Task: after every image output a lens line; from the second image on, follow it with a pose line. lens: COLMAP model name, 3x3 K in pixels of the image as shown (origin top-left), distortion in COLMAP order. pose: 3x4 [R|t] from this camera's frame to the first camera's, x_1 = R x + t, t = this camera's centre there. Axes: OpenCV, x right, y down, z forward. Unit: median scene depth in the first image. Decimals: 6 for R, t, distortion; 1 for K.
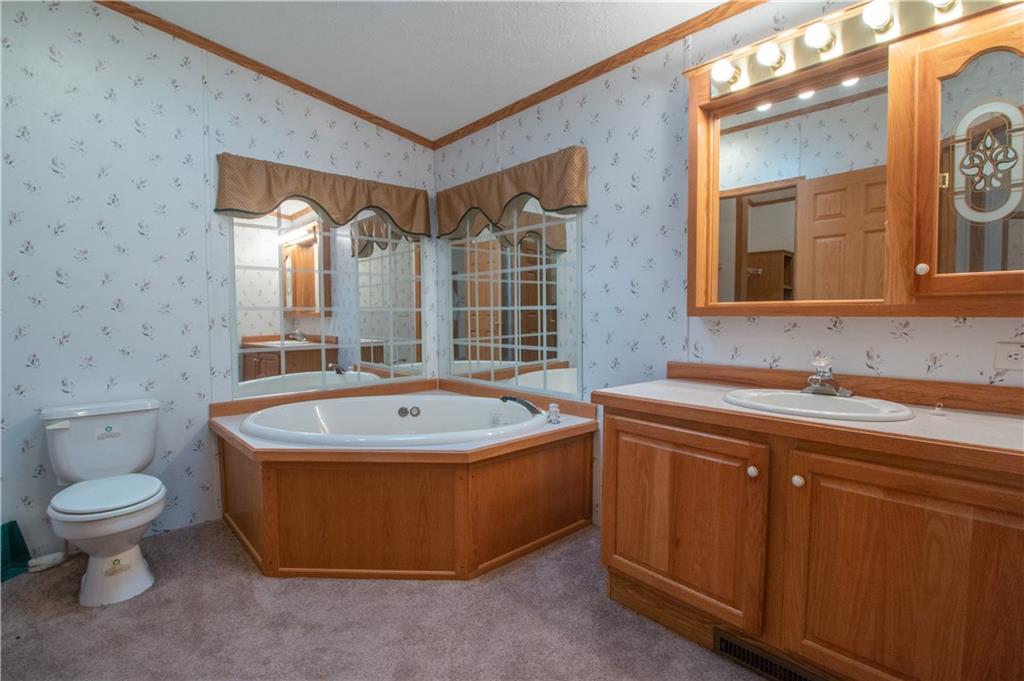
lens RADIAL K [[479.2, 0, 510.0], [0, 479.2, 337.3], [0, 0, 1]] dist [-0.007419, -0.003461]
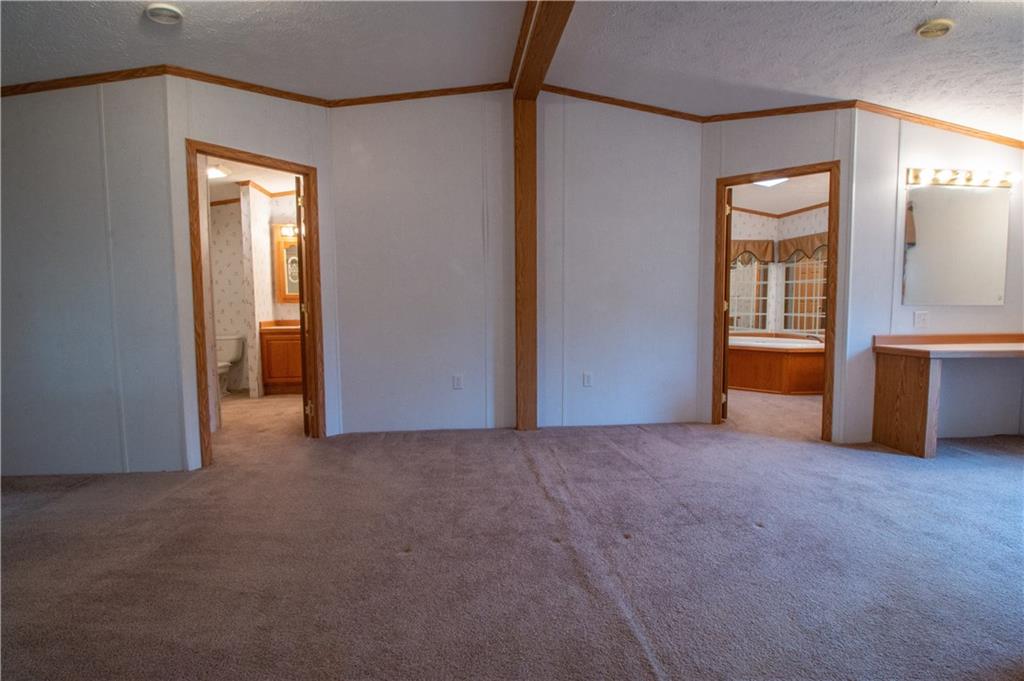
lens RADIAL K [[479.2, 0, 511.9], [0, 479.2, 337.4], [0, 0, 1]] dist [-0.007419, -0.003461]
pose [[0.806303, 0.049346, -0.589441, 0.149655], [-0.035548, 0.998755, 0.034986, 0.078104], [0.590434, -0.007255, 0.807054, -1.315901]]
